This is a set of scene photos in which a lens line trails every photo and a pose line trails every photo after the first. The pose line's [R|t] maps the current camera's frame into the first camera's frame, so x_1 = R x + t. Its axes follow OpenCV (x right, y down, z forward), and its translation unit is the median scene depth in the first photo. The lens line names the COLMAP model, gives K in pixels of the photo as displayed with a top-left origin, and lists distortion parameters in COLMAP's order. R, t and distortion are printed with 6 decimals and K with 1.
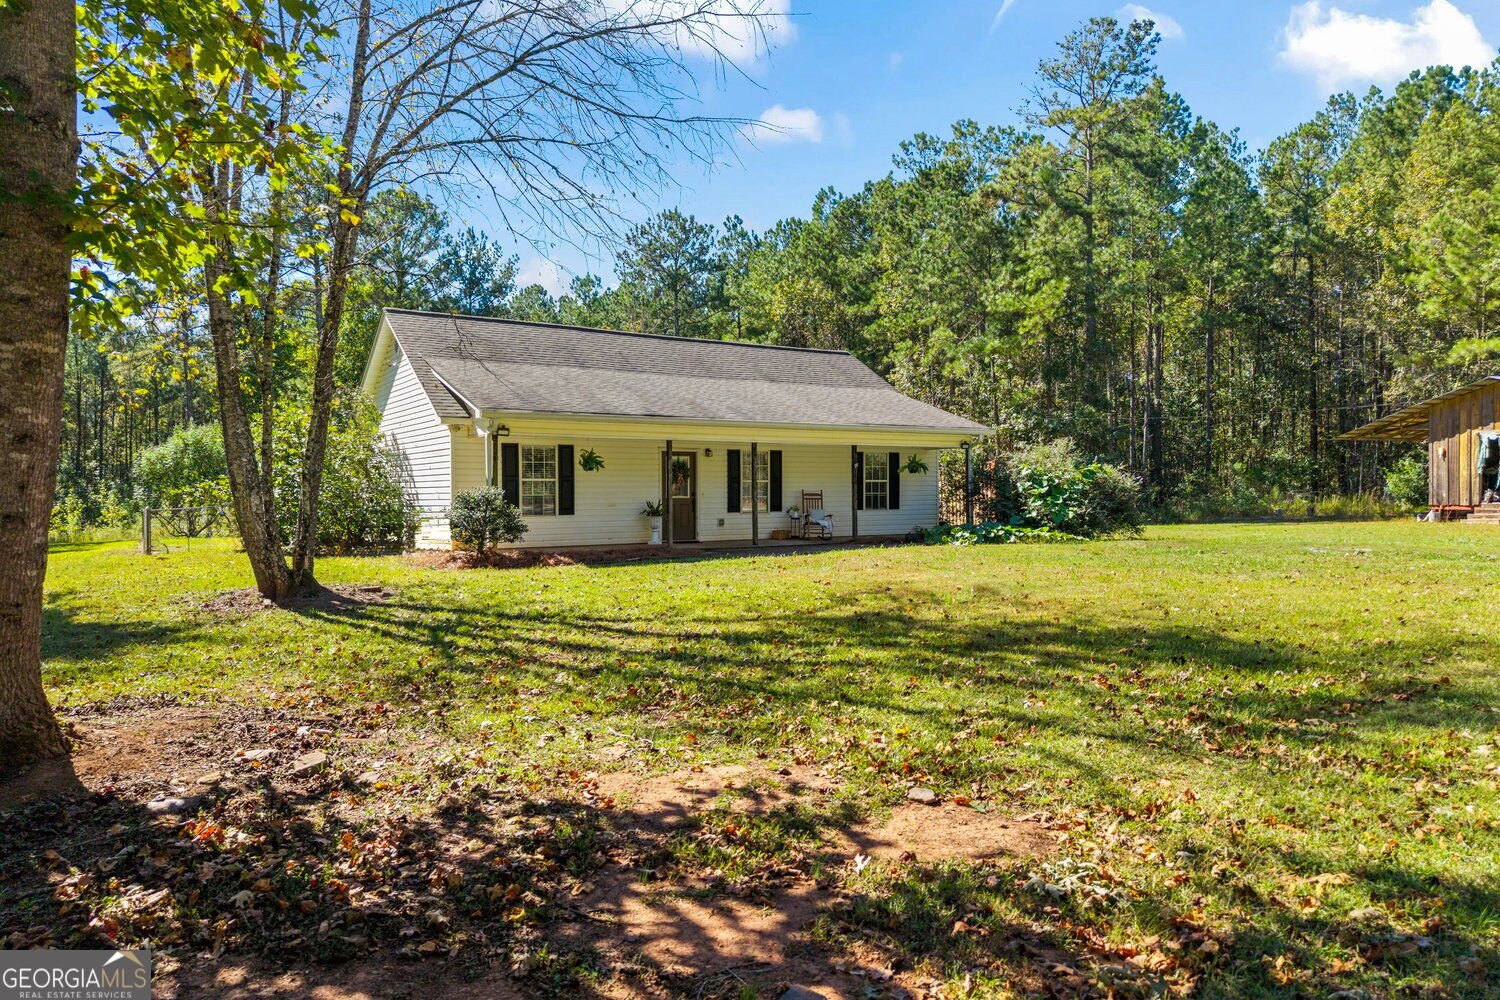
lens RADIAL K [[1014.8, 0, 754.3], [0, 1014.8, 498.3], [0, 0, 1]] dist [0.006236, -0.004268]
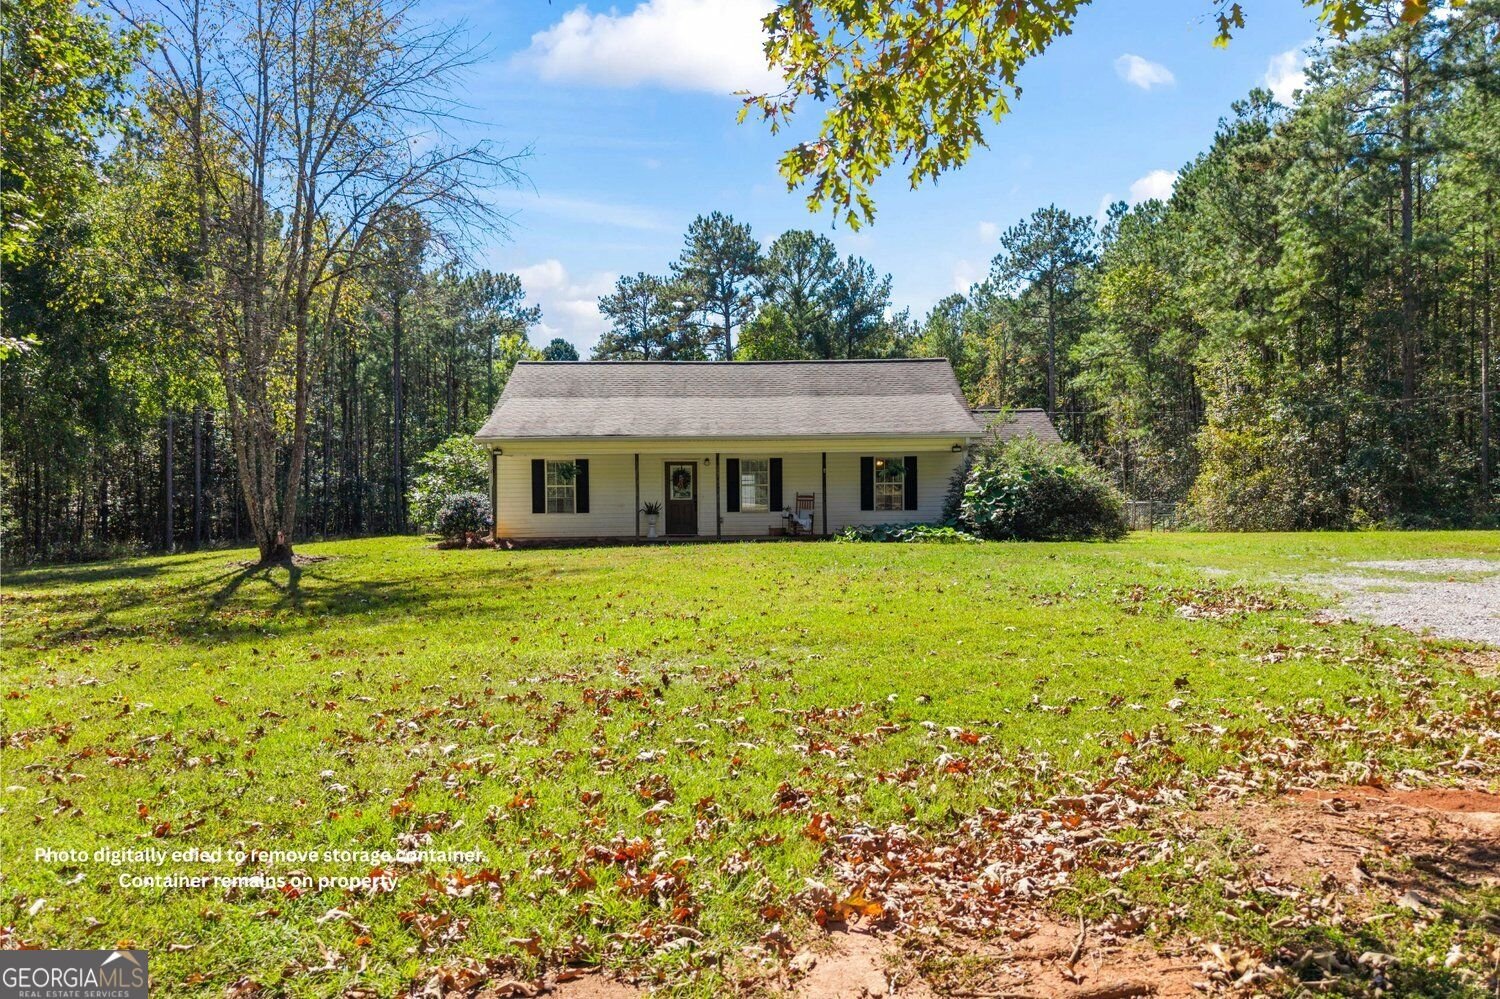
lens RADIAL K [[1014.8, 0, 750.1], [0, 1014.8, 495.9], [0, 0, 1]] dist [0.006236, -0.004268]
pose [[0.843343, -0.002180, -0.537372, 0.632628], [0.002070, 0.999998, -0.000808, -0.003441], [0.537372, -0.000431, 0.843345, 0.011687]]
